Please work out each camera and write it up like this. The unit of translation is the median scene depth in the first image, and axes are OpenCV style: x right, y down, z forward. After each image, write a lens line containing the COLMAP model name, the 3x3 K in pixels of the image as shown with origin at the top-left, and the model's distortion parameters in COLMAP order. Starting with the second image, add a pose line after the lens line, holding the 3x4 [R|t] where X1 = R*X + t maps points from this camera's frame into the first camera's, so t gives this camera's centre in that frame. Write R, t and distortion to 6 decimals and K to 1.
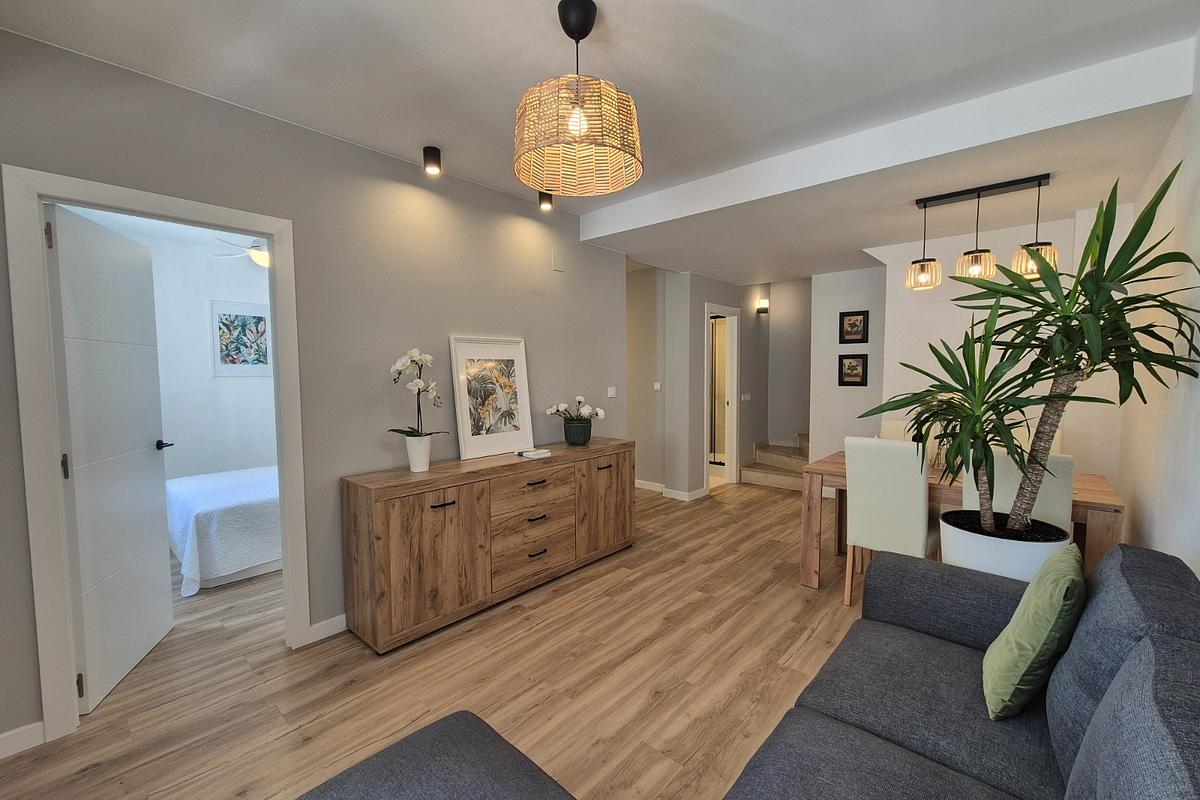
lens RADIAL K [[494.5, 0, 606.1], [0, 494.5, 399.9], [0, 0, 1]] dist [-0.002834, 0.004174]
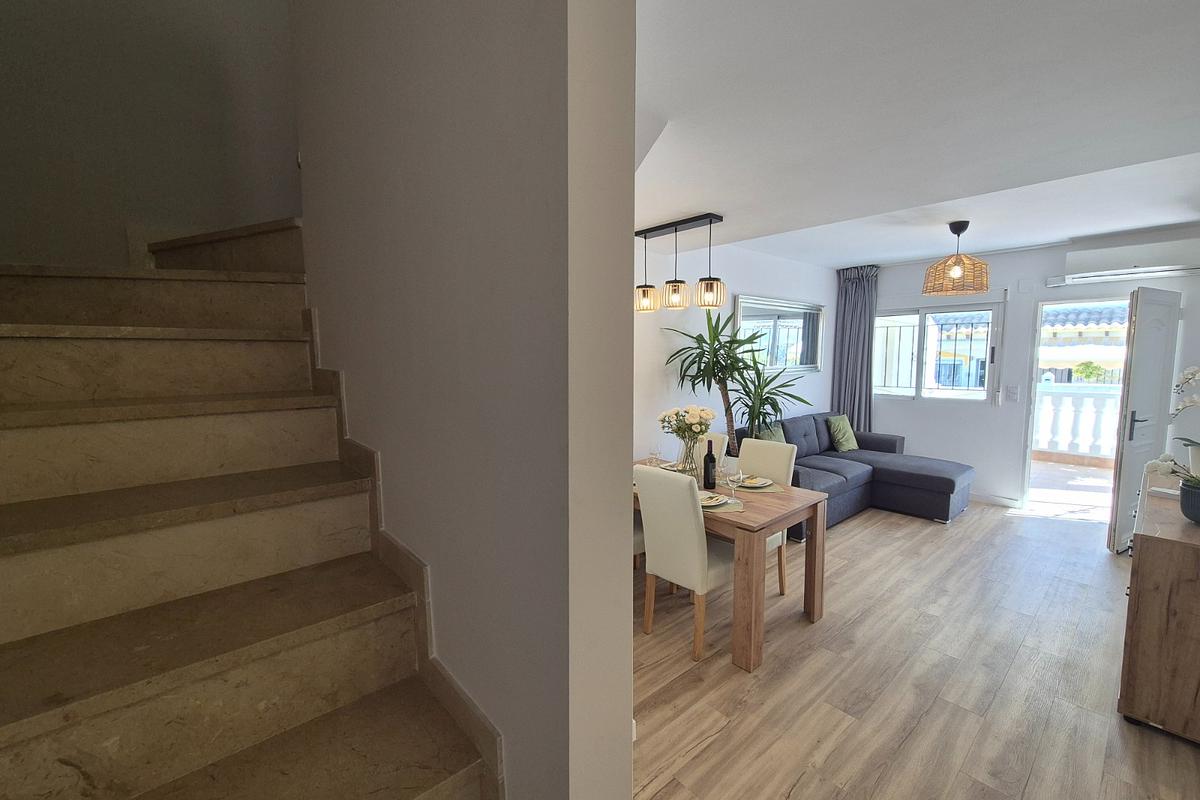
lens RADIAL K [[494.5, 0, 606.1], [0, 494.5, 399.9], [0, 0, 1]] dist [-0.002834, 0.004174]
pose [[-0.992790, -0.004434, 0.119784, 0.751414], [0.014846, 0.987072, 0.159586, -0.207866], [-0.118943, 0.160213, -0.979890, 2.069747]]
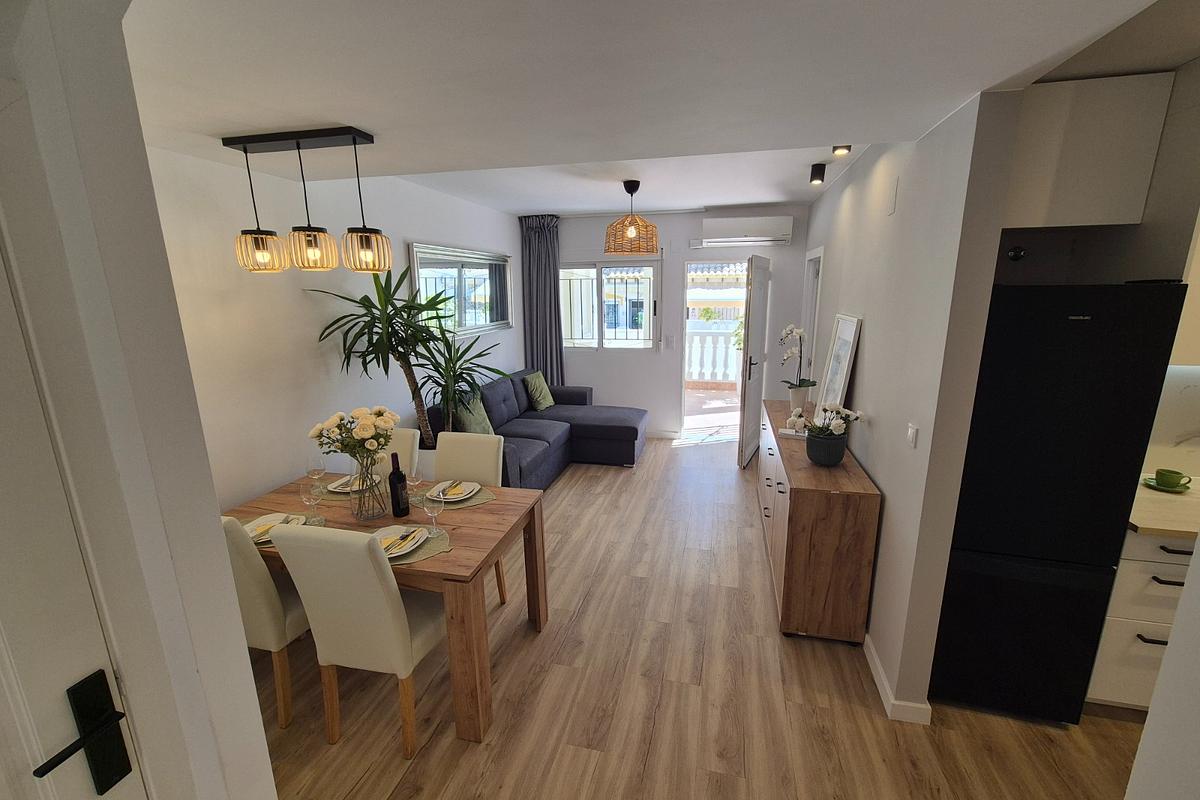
lens RADIAL K [[494.5, 0, 606.1], [0, 494.5, 399.9], [0, 0, 1]] dist [-0.002834, 0.004174]
pose [[-0.882020, 0.116568, -0.456567, 0.709164], [-0.017082, 0.960372, 0.278197, -0.255970], [0.470903, 0.253175, -0.845076, 1.822864]]
